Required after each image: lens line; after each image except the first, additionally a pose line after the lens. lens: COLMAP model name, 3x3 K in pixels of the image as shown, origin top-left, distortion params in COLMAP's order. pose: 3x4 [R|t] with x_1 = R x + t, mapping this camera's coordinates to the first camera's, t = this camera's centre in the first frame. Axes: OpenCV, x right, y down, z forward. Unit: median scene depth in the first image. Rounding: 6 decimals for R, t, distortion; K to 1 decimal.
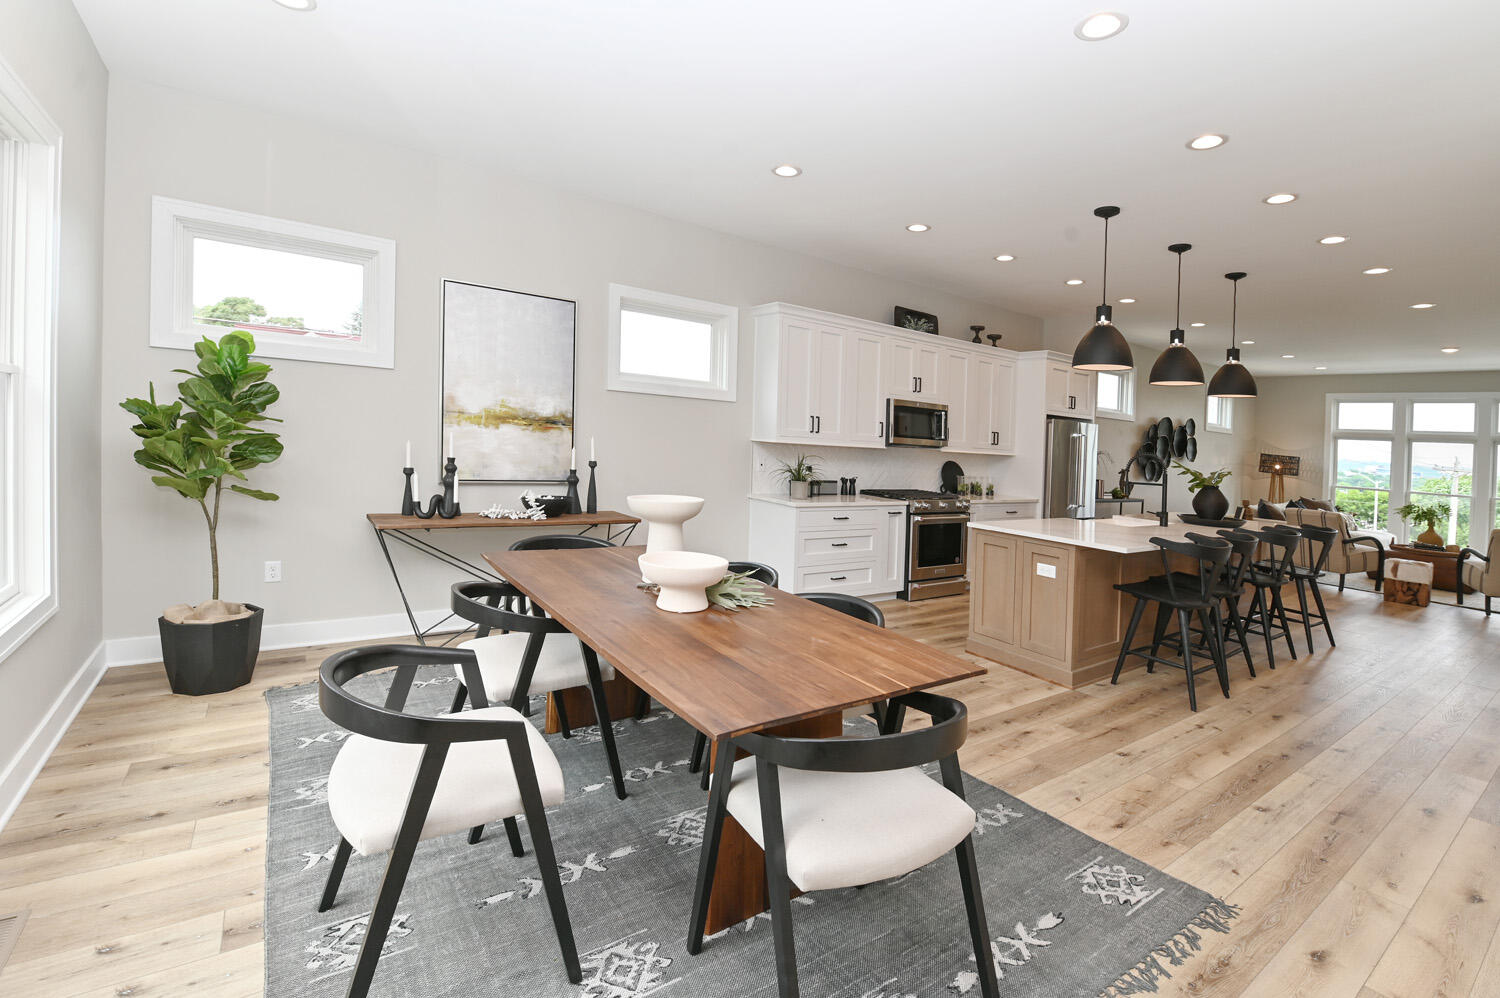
lens RADIAL K [[666.9, 0, 763.0], [0, 666.9, 470.8], [0, 0, 1]] dist [-0.006027, -0.004062]
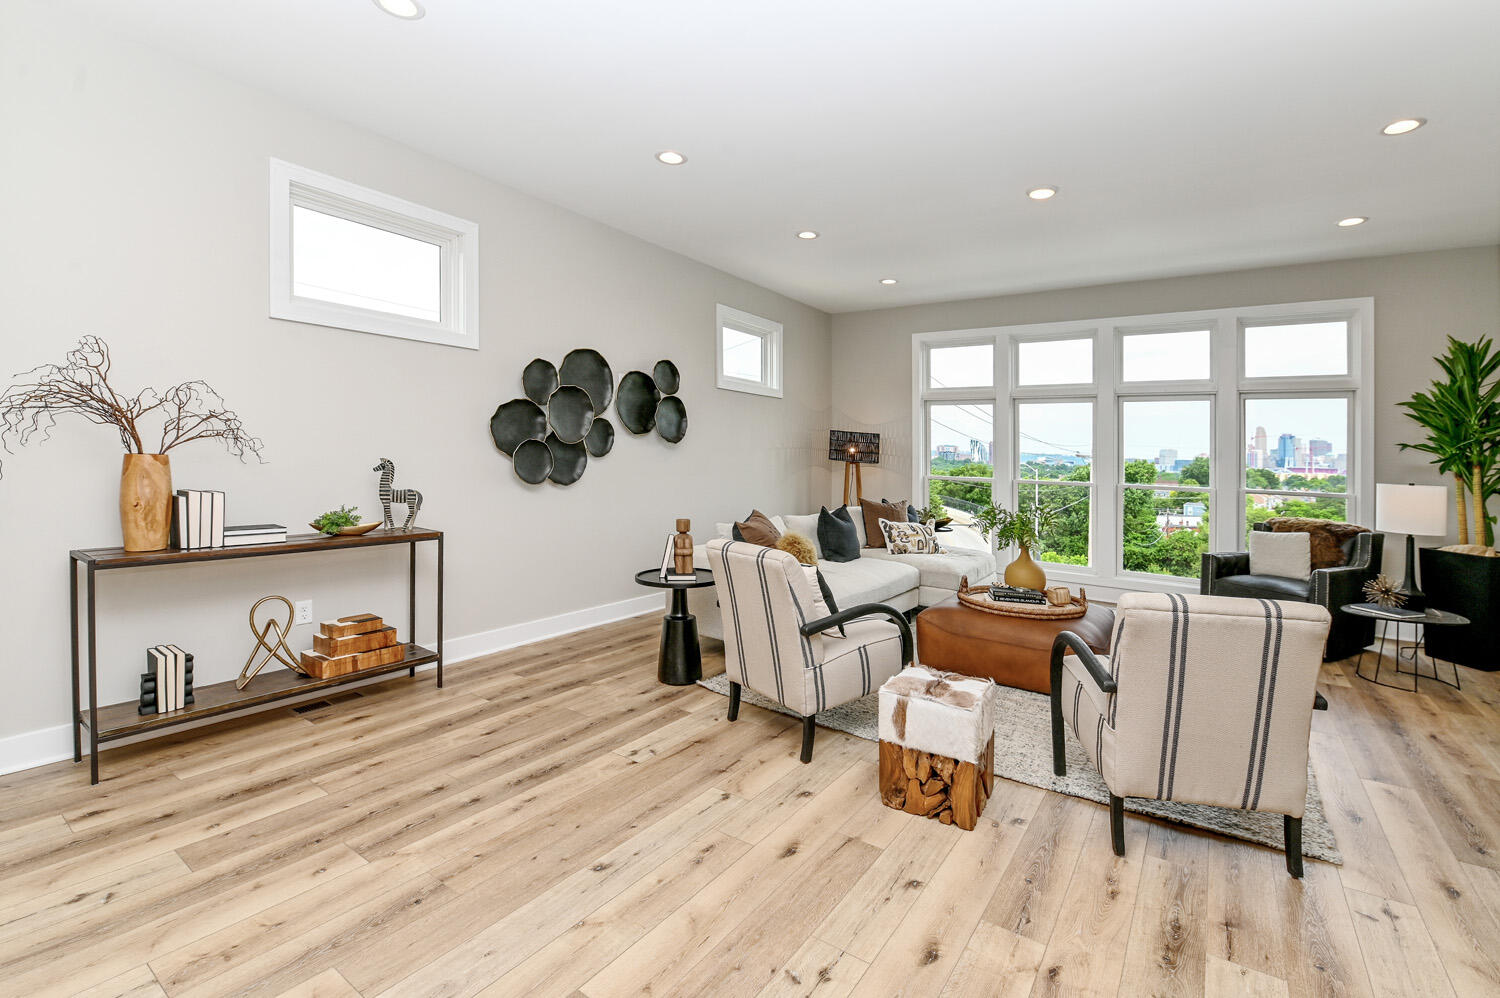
lens RADIAL K [[666.9, 0, 776.8], [0, 666.9, 451.4], [0, 0, 1]] dist [-0.006027, -0.004062]
pose [[0.937707, -0.030649, 0.346073, 0.735103], [0.044115, 0.998542, -0.031100, 0.018113], [-0.344615, 0.044430, 0.937692, 0.649681]]
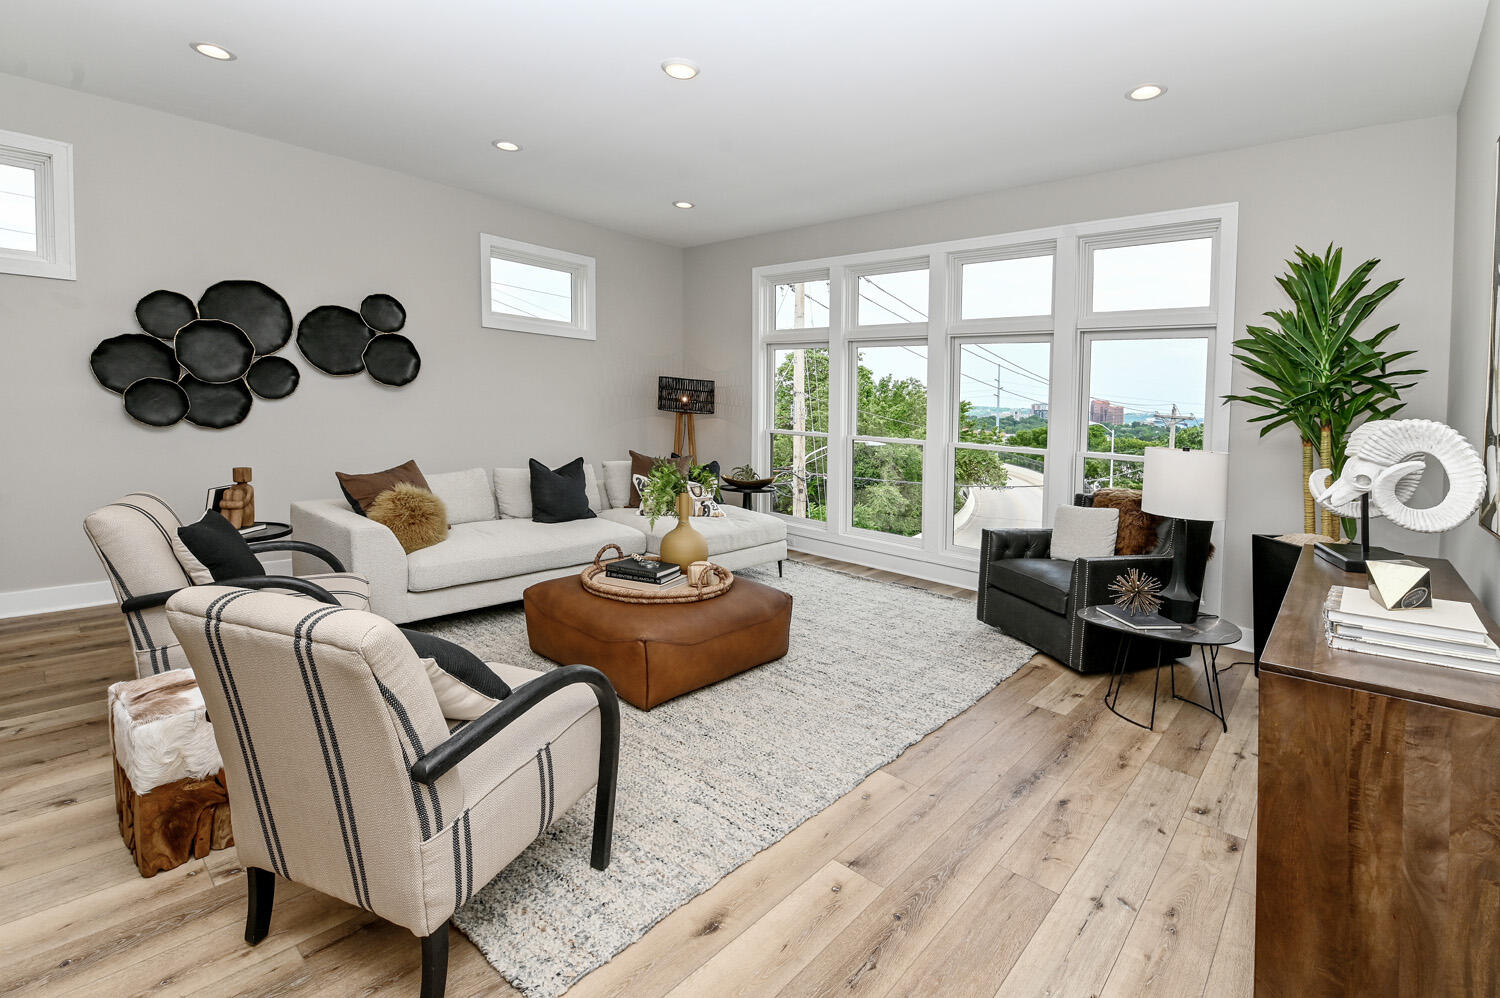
lens RADIAL K [[666.9, 0, 764.4], [0, 666.9, 439.7], [0, 0, 1]] dist [-0.006027, -0.004062]
pose [[0.976697, -0.026758, 0.212947, 1.099027], [0.024046, 0.999594, 0.015315, 0.033970], [-0.213270, -0.009838, 0.976944, 0.641815]]
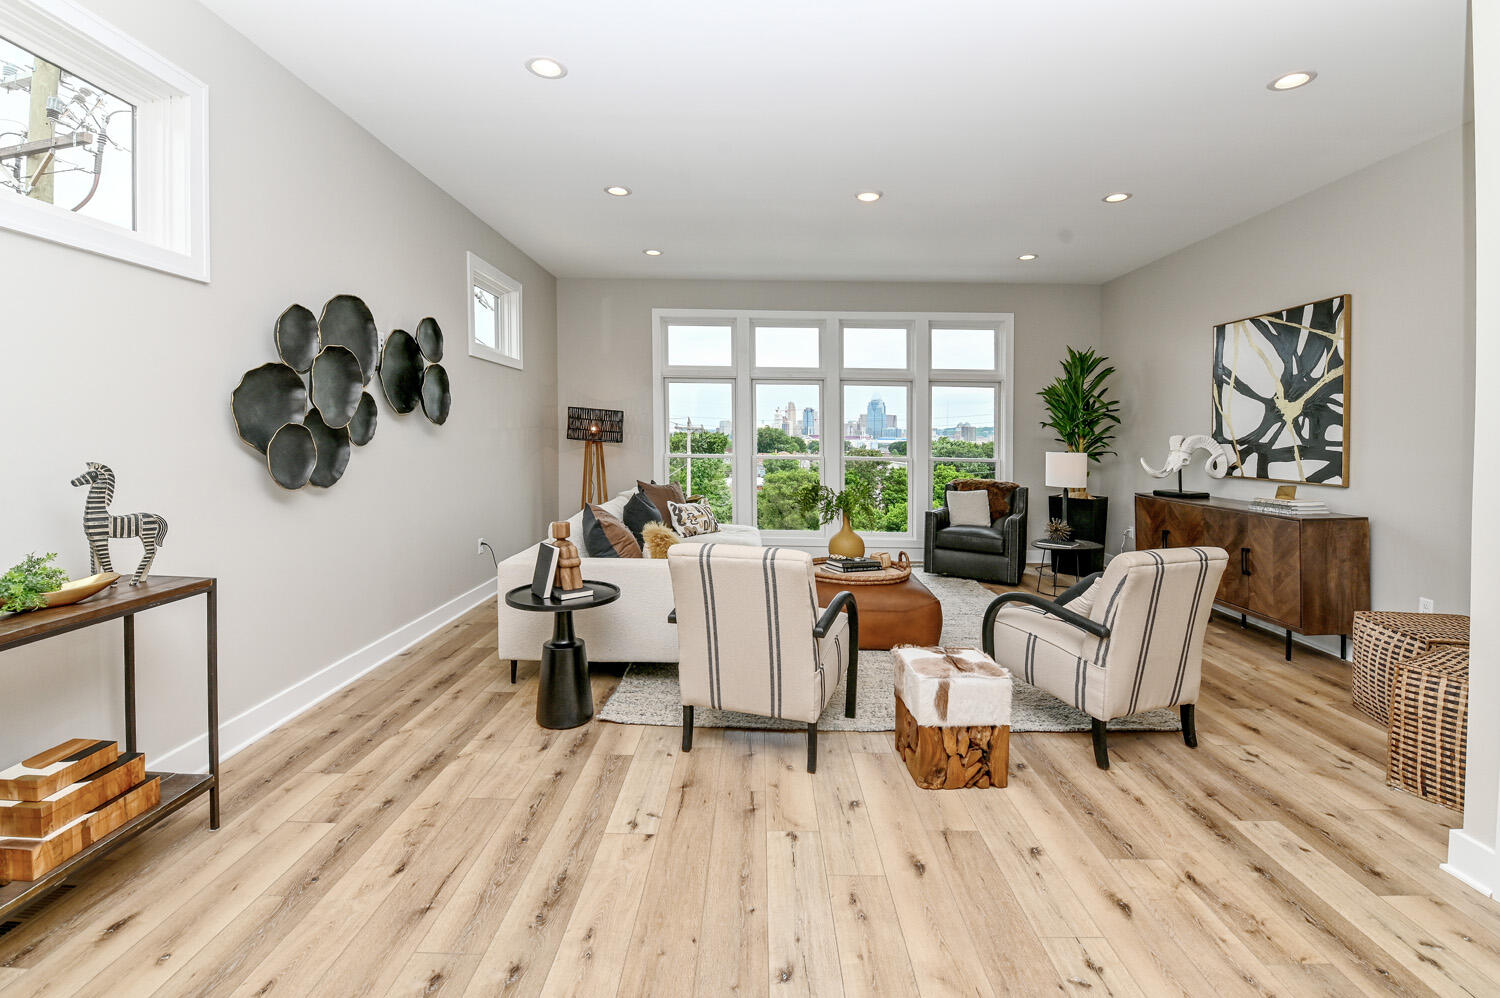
lens RADIAL K [[666.9, 0, 759.4], [0, 666.9, 434.4], [0, 0, 1]] dist [-0.006027, -0.004062]
pose [[0.589452, -0.049204, 0.806303, 0.583211], [0.060367, 0.998035, 0.016773, -0.003283], [-0.805544, 0.038787, 0.591264, 0.812802]]
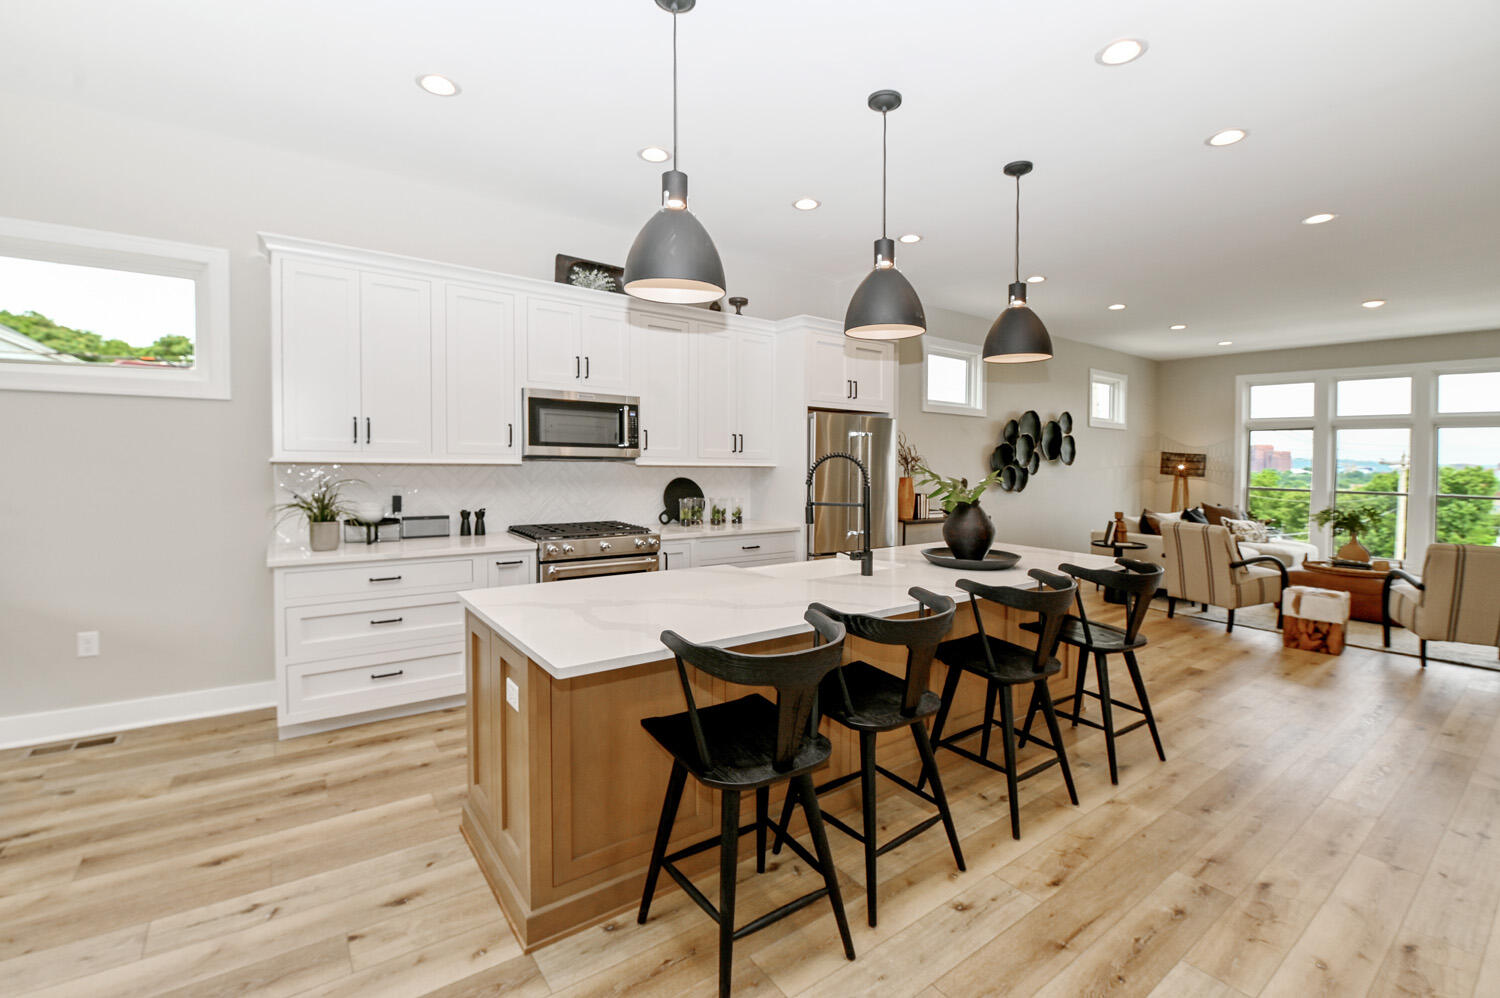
lens RADIAL K [[666.9, 0, 775.4], [0, 666.9, 478.7], [0, 0, 1]] dist [-0.006027, -0.004062]
pose [[0.998484, -0.040981, 0.036742, 0.349570], [0.041649, 0.998977, -0.017618, 0.003247], [-0.035982, 0.019122, 0.999169, 0.281326]]
